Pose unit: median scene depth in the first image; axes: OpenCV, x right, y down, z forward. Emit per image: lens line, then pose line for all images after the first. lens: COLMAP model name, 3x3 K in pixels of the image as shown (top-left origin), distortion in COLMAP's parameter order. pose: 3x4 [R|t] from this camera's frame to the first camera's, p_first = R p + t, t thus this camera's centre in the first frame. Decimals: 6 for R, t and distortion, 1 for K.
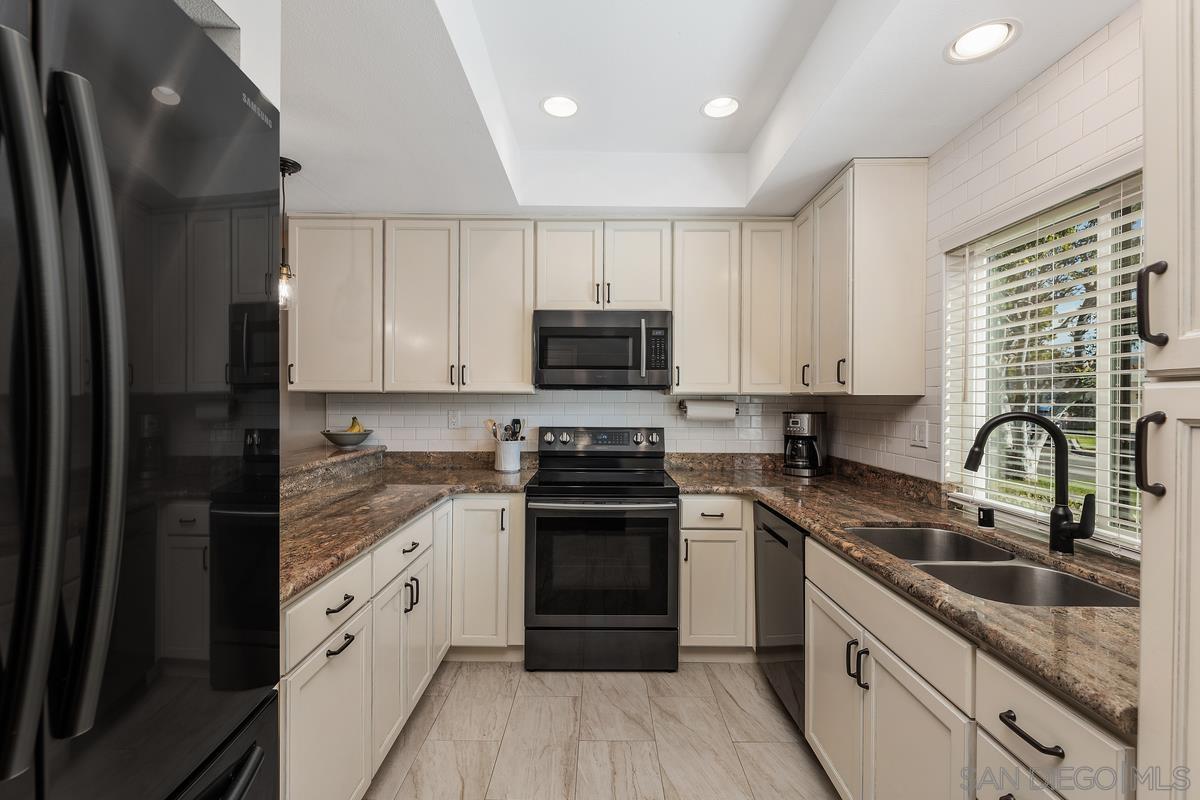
lens RADIAL K [[511.4, 0, 596.2], [0, 511.4, 401.5], [0, 0, 1]] dist [0.002009, -0.000351]
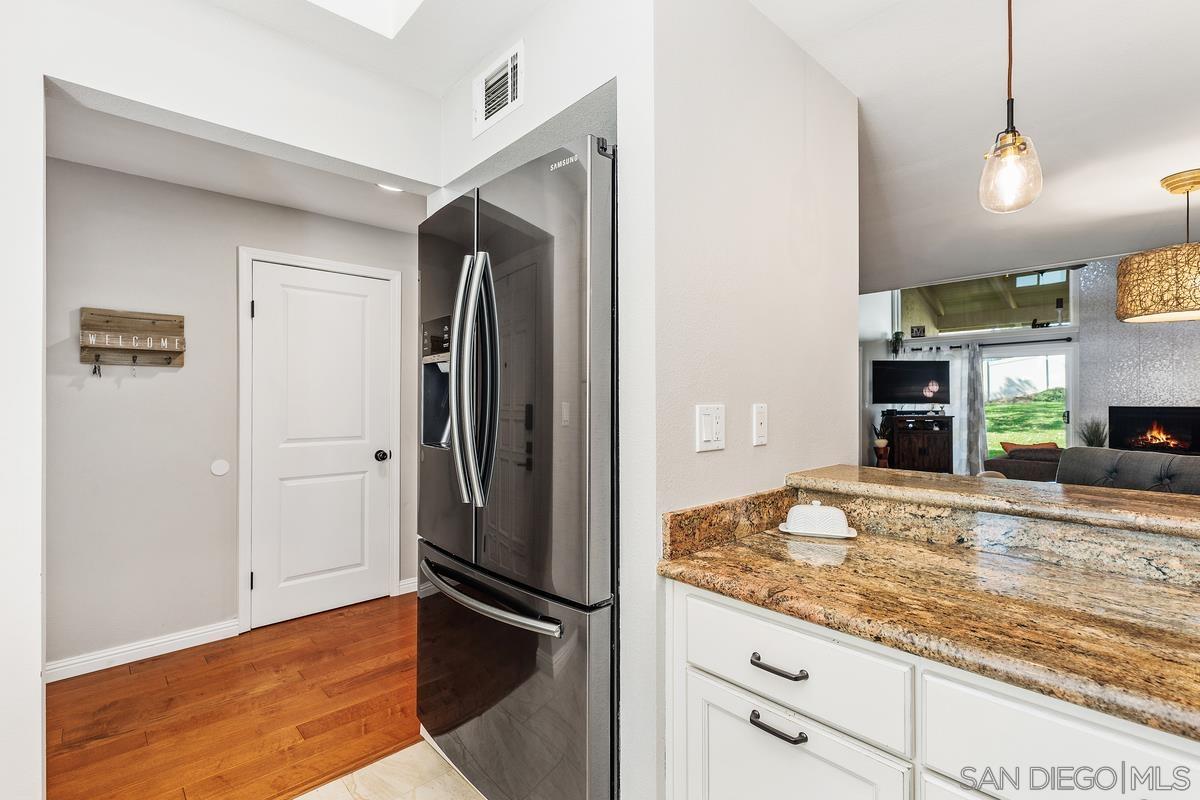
lens RADIAL K [[541.6, 0, 595.4], [0, 541.6, 401.2], [0, 0, 1]] dist [0.003895, -0.000389]
pose [[-0.736337, -0.003614, -0.676605, 0.092863], [-0.003634, 0.999992, -0.001387, 0.024806], [0.676605, 0.001437, -0.736344, 0.761529]]
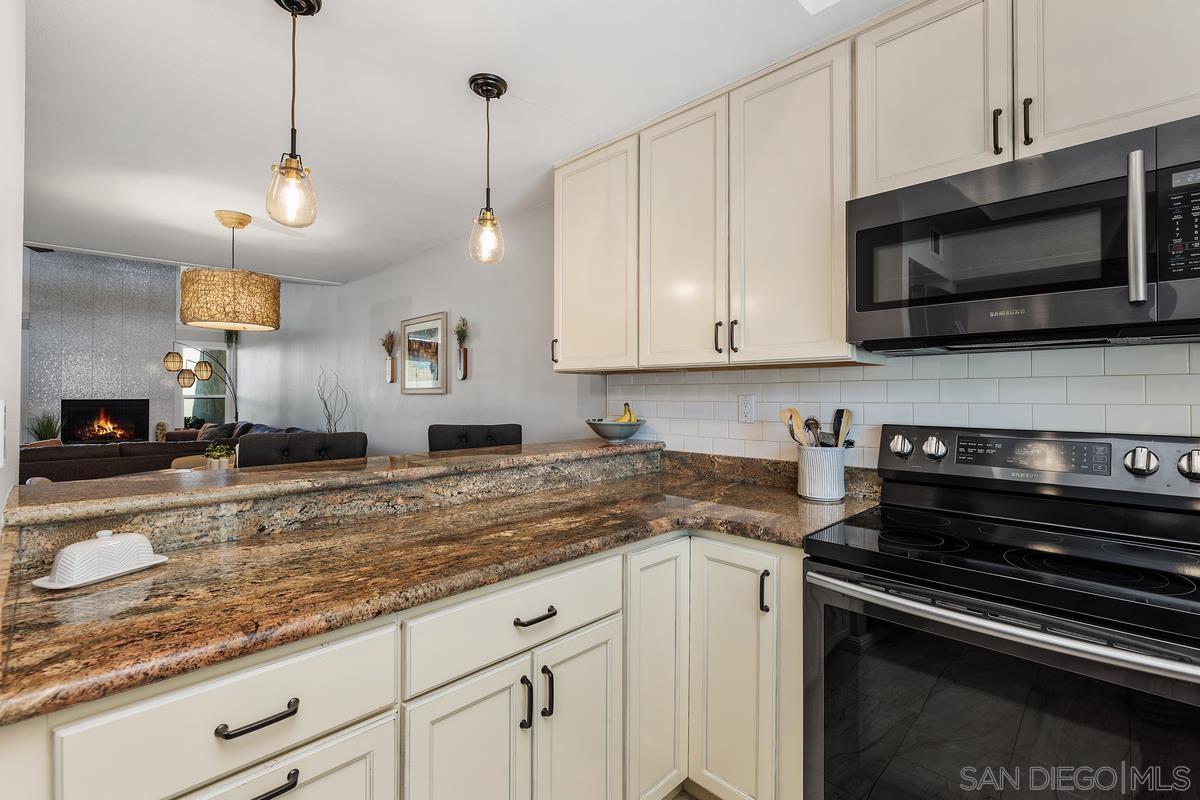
lens RADIAL K [[541.6, 0, 600.1], [0, 541.6, 388.0], [0, 0, 1]] dist [0.003895, -0.000389]
pose [[0.707182, -0.011532, -0.706937, 0.101873], [0.000113, 0.999869, -0.016198, 0.025204], [0.707031, 0.011375, 0.707091, 0.467149]]
